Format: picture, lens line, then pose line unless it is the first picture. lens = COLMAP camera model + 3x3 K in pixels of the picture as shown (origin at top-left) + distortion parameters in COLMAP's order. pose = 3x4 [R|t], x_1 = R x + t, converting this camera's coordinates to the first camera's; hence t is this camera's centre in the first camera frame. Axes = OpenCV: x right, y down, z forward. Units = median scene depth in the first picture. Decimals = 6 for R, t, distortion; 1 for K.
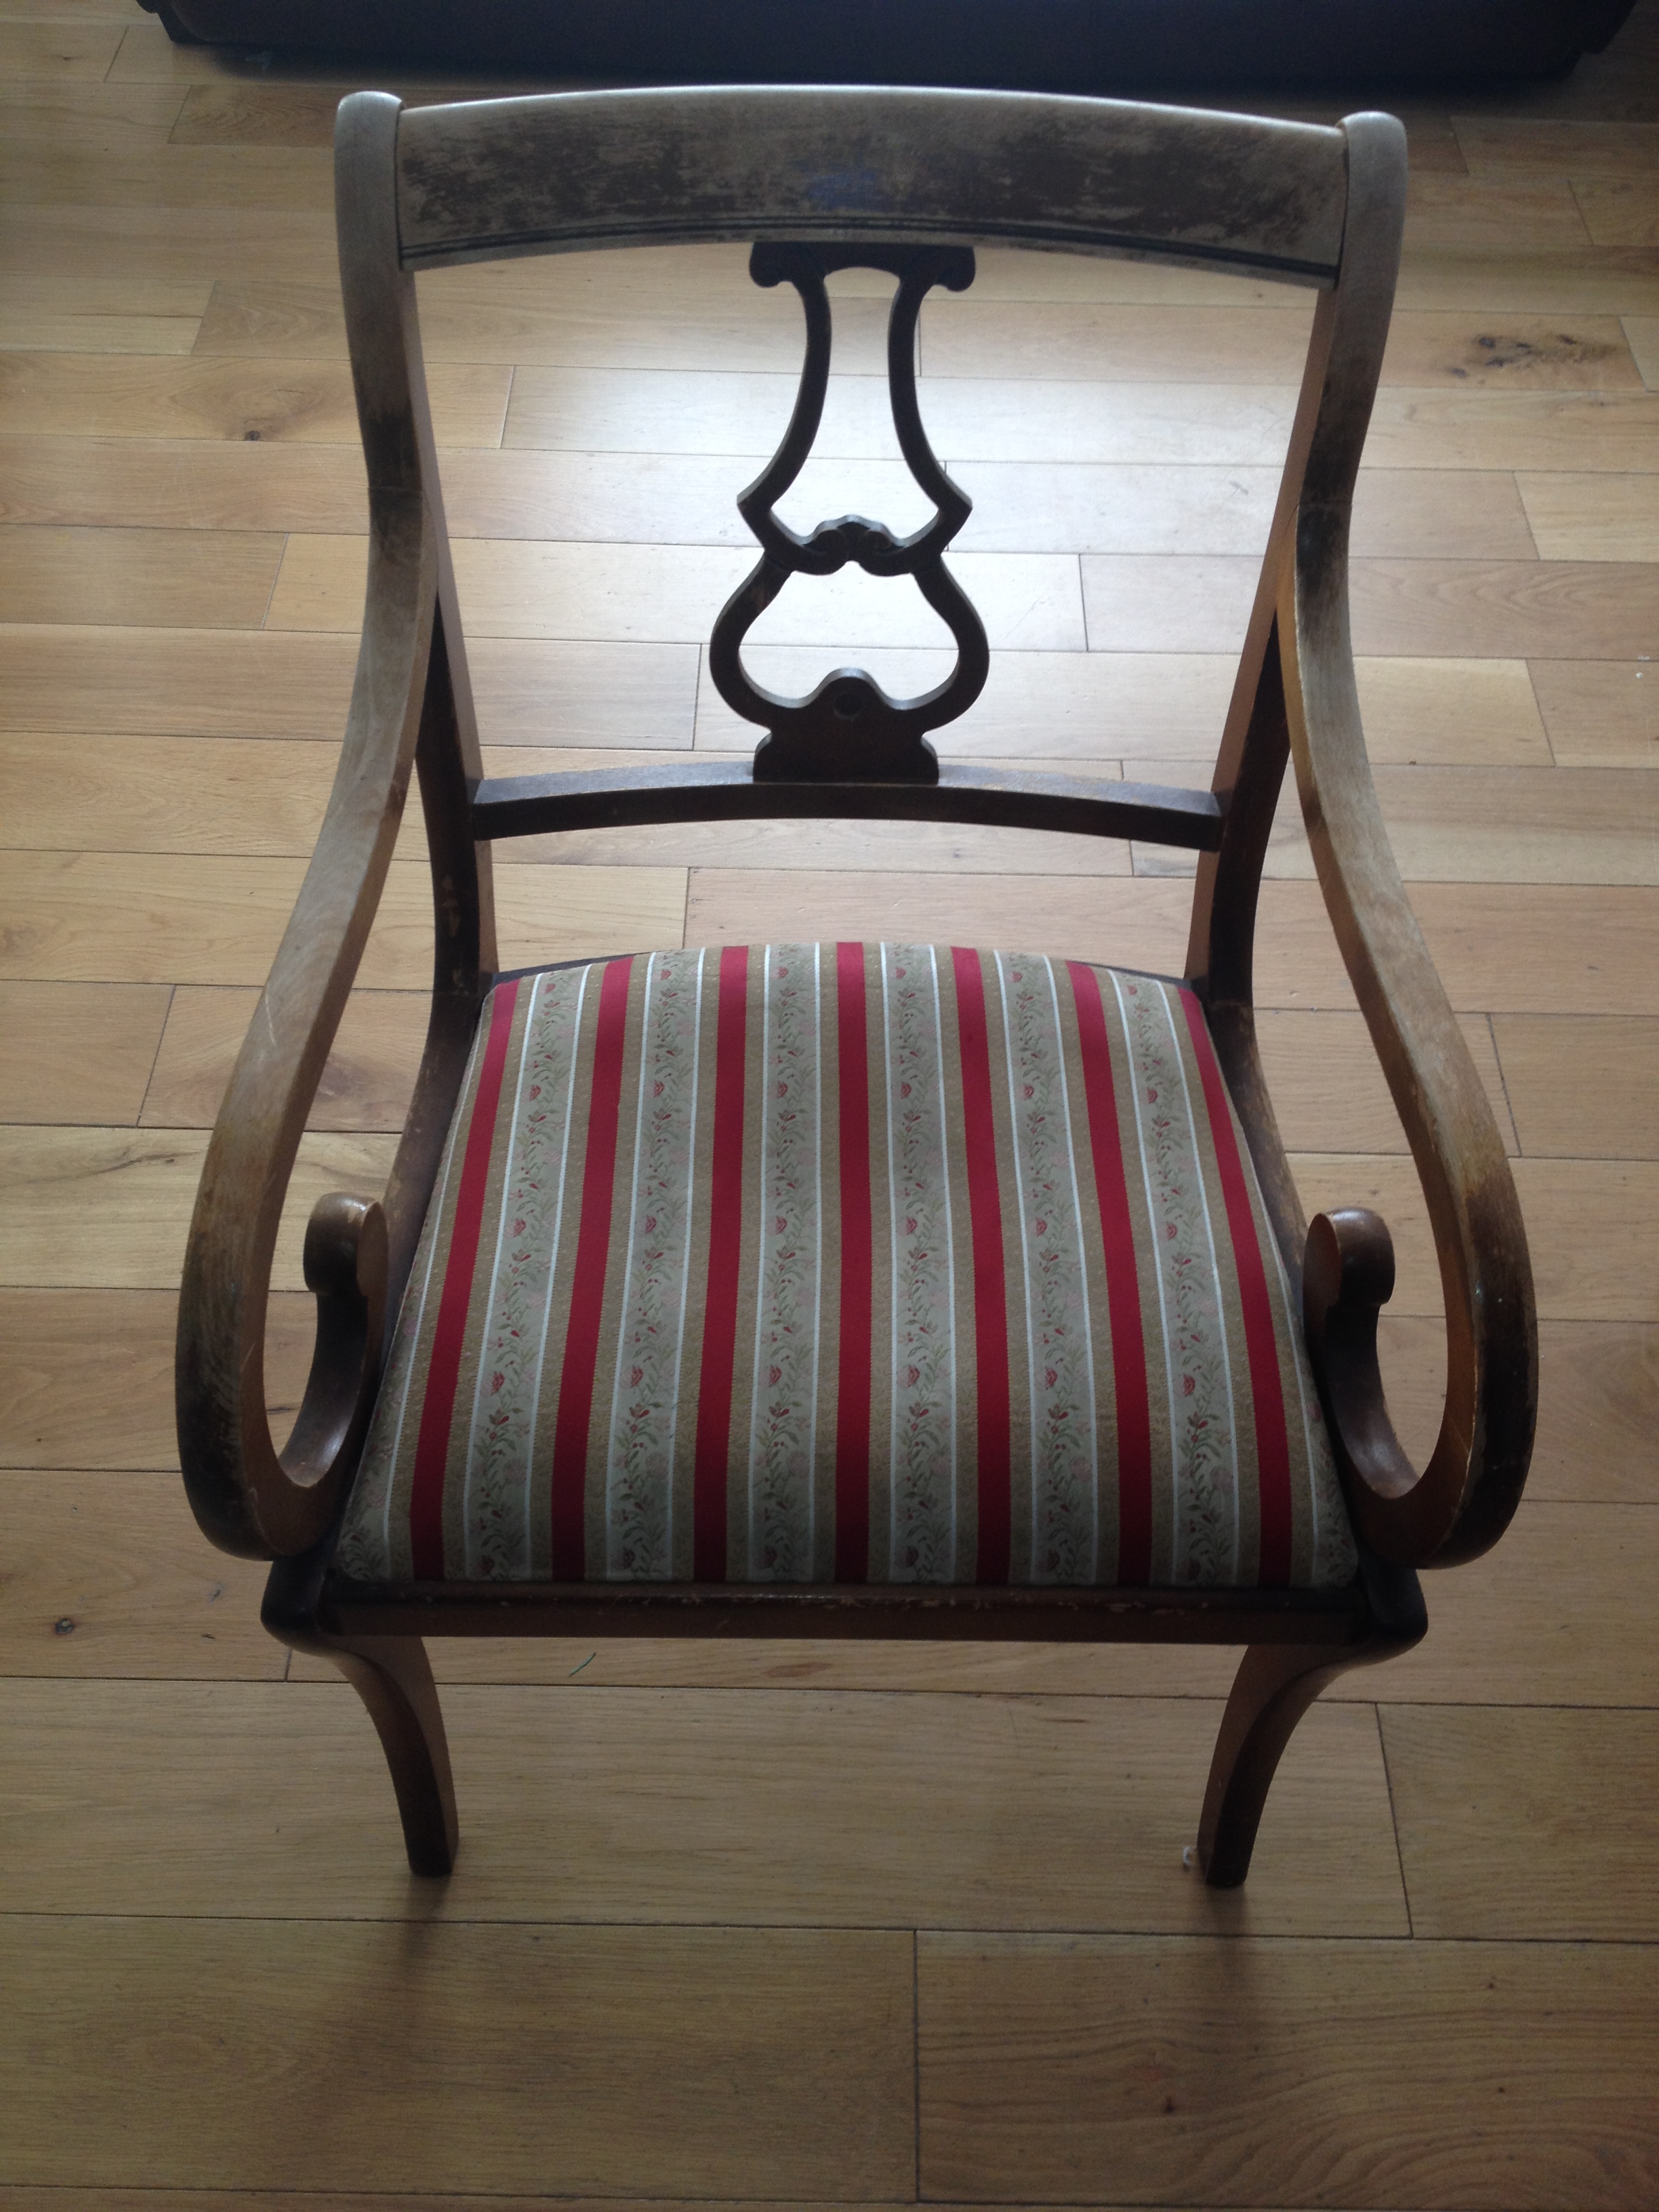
lens RADIAL K [[2086.0, 0, 834.9], [0, 2086.0, 1102.0], [0, 0, 1]] dist [0.131971, -0.309054]
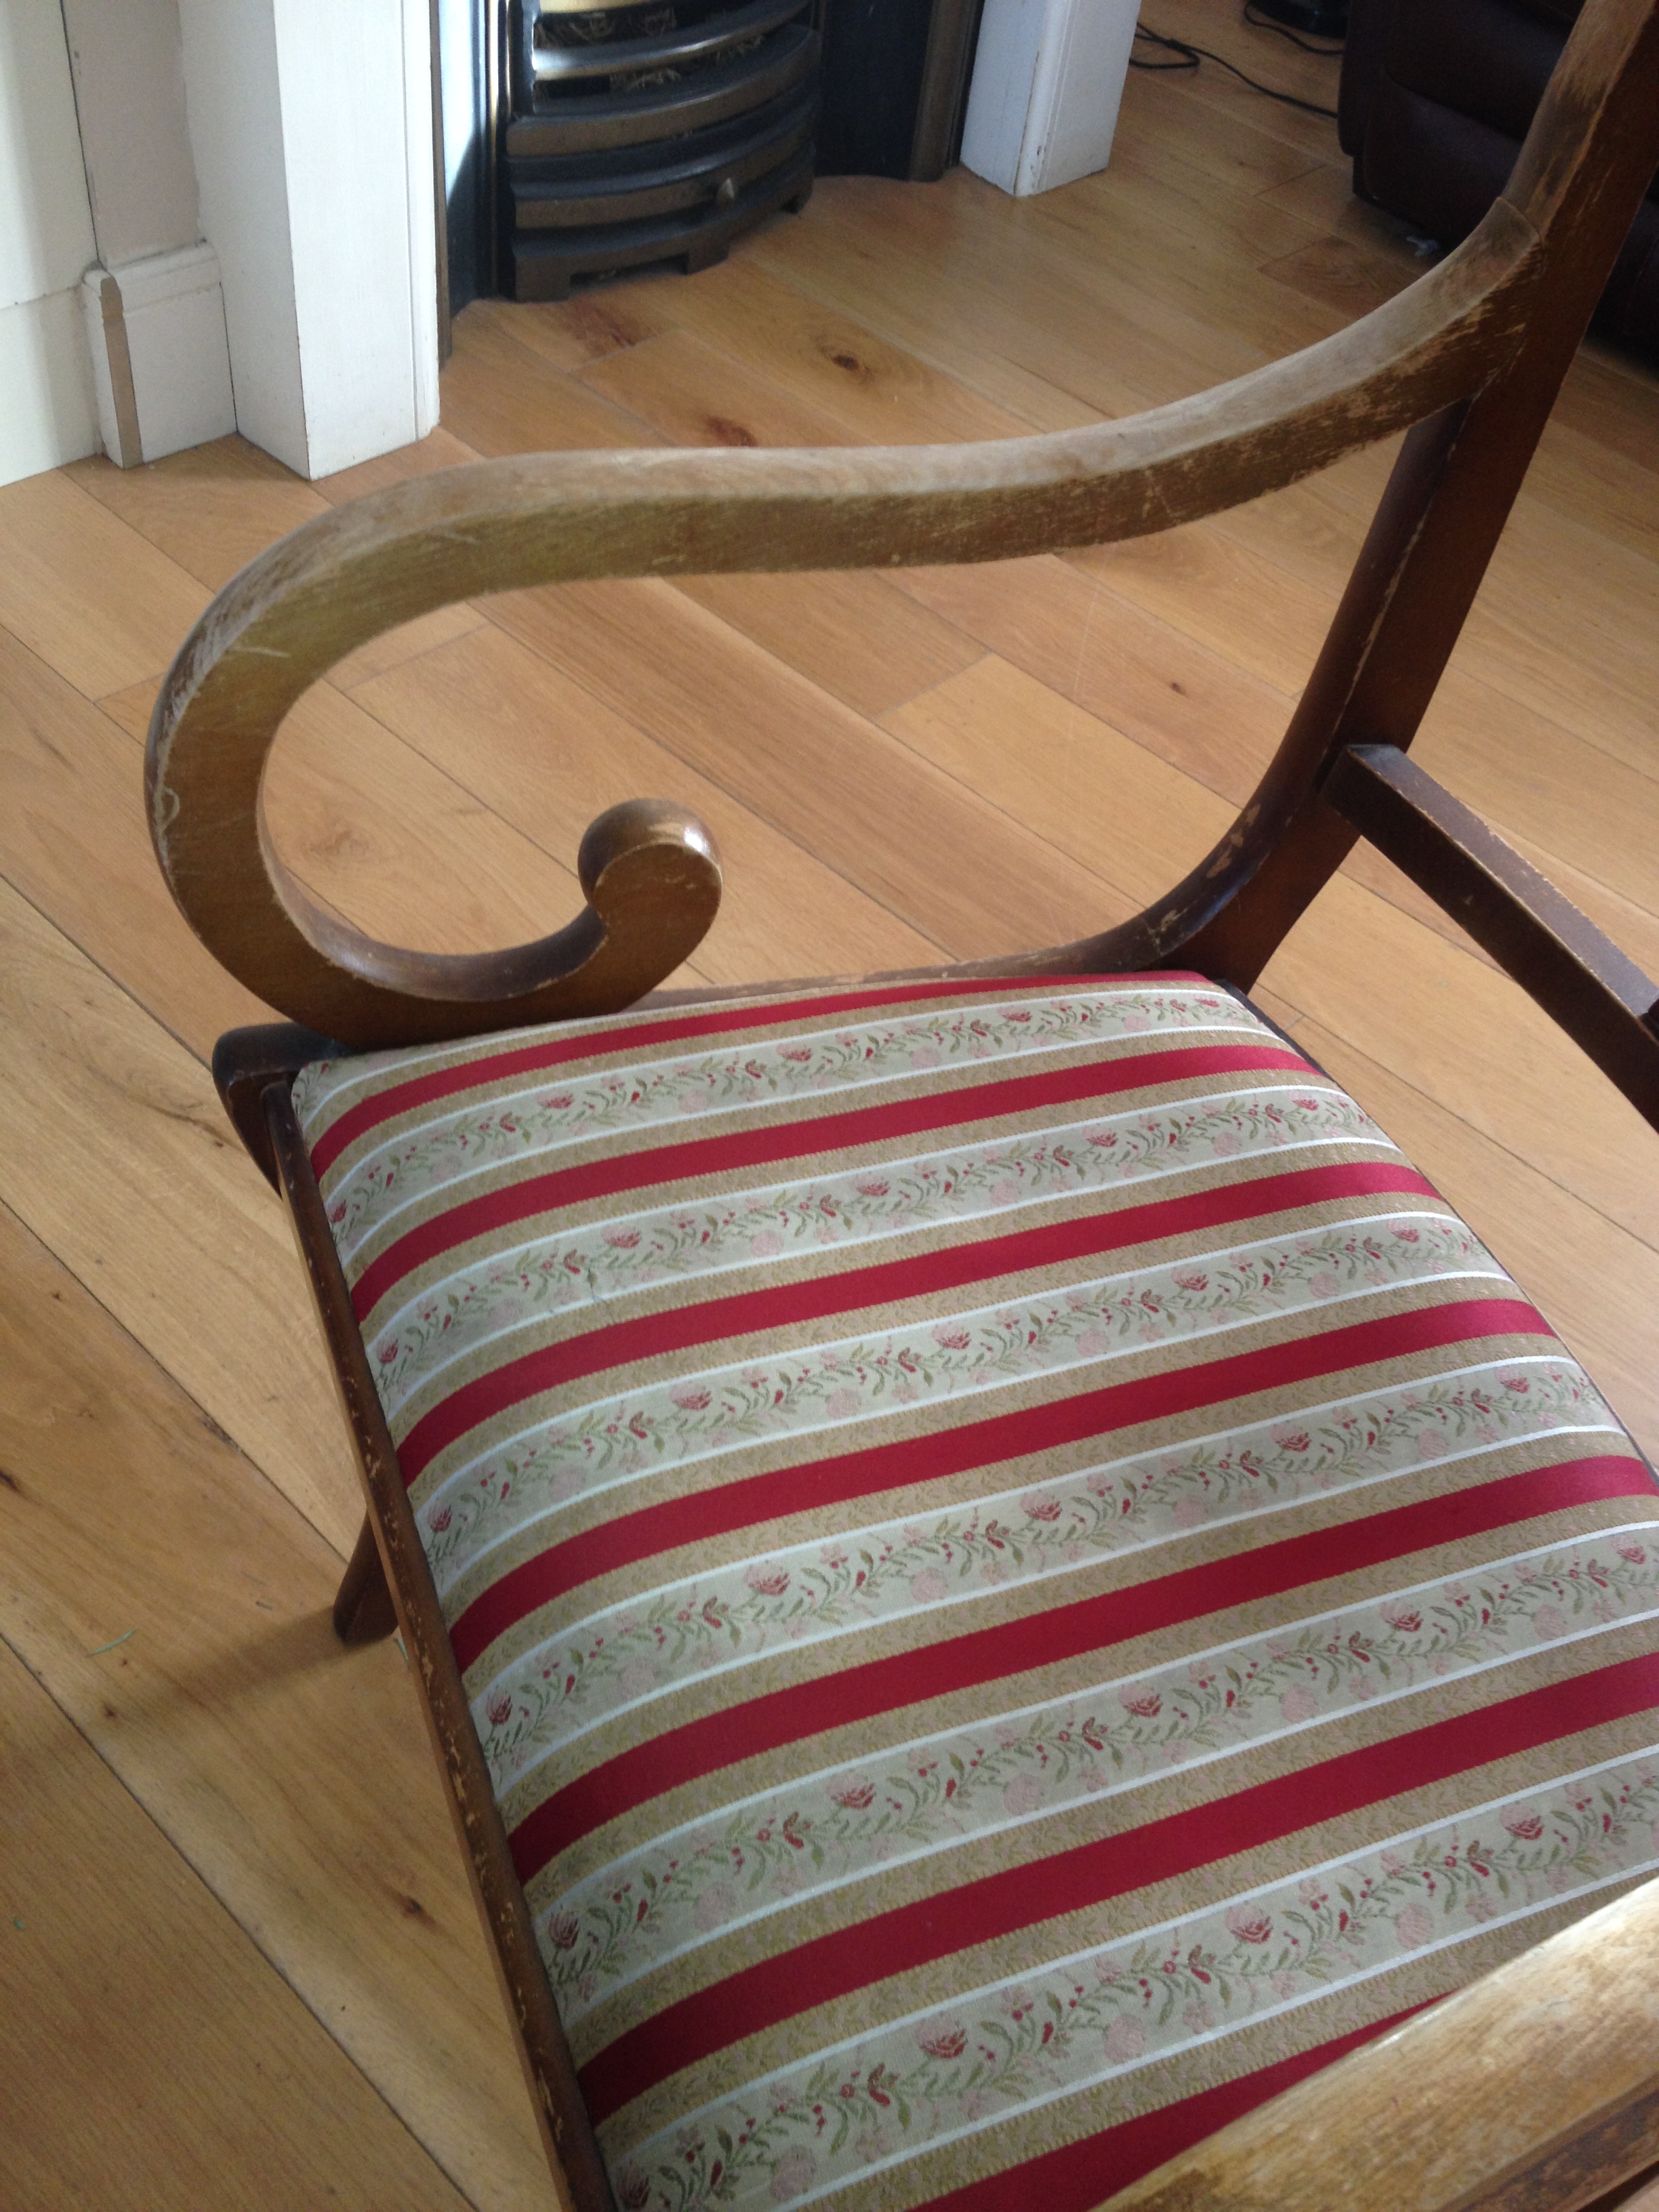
lens RADIAL K [[2086.0, 0, 834.9], [0, 2086.0, 1102.0], [0, 0, 1]] dist [0.131971, -0.309054]
pose [[0.366825, 0.696669, -0.616516, 0.318903], [-0.794646, 0.579234, 0.181728, -0.073890], [0.483711, 0.423250, 0.766083, 0.486642]]
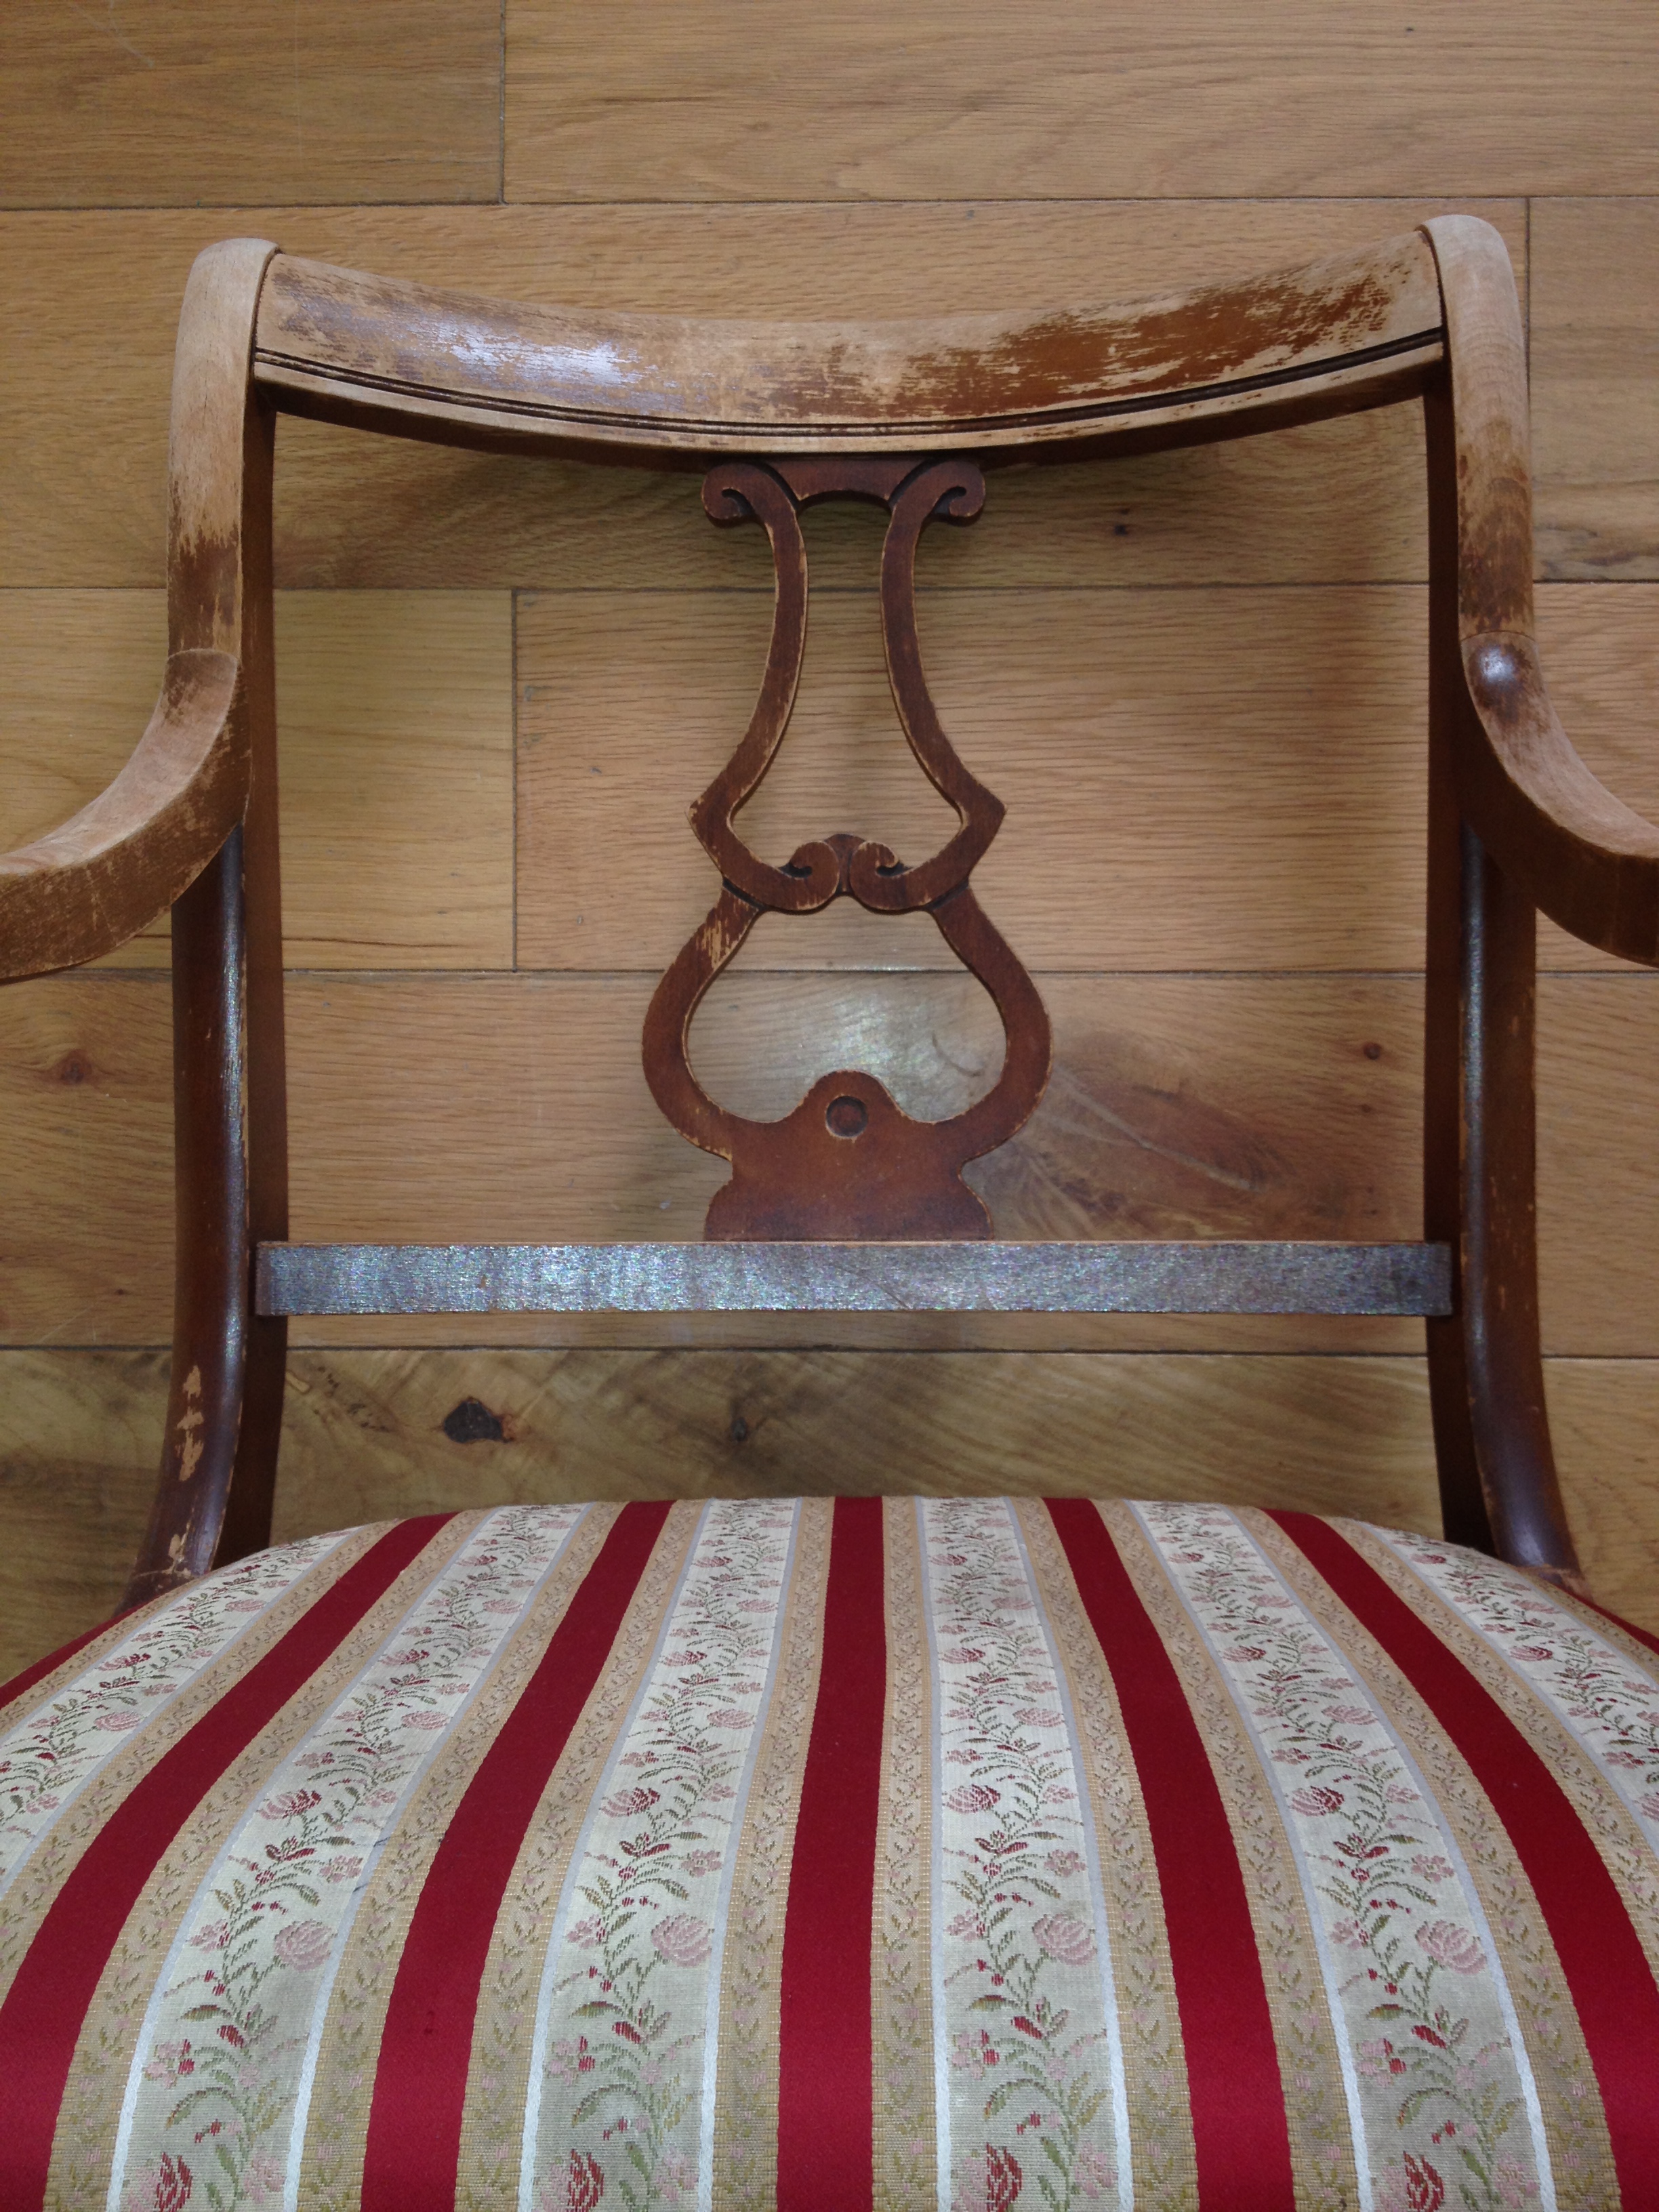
lens RADIAL K [[2086.0, 0, 834.9], [0, 2086.0, 1102.0], [0, 0, 1]] dist [0.131971, -0.309054]
pose [[0.999165, -0.030702, -0.026951, 0.023709], [0.000409, 0.667200, -0.744879, 0.345112], [0.040851, 0.744246, 0.666656, 0.624520]]
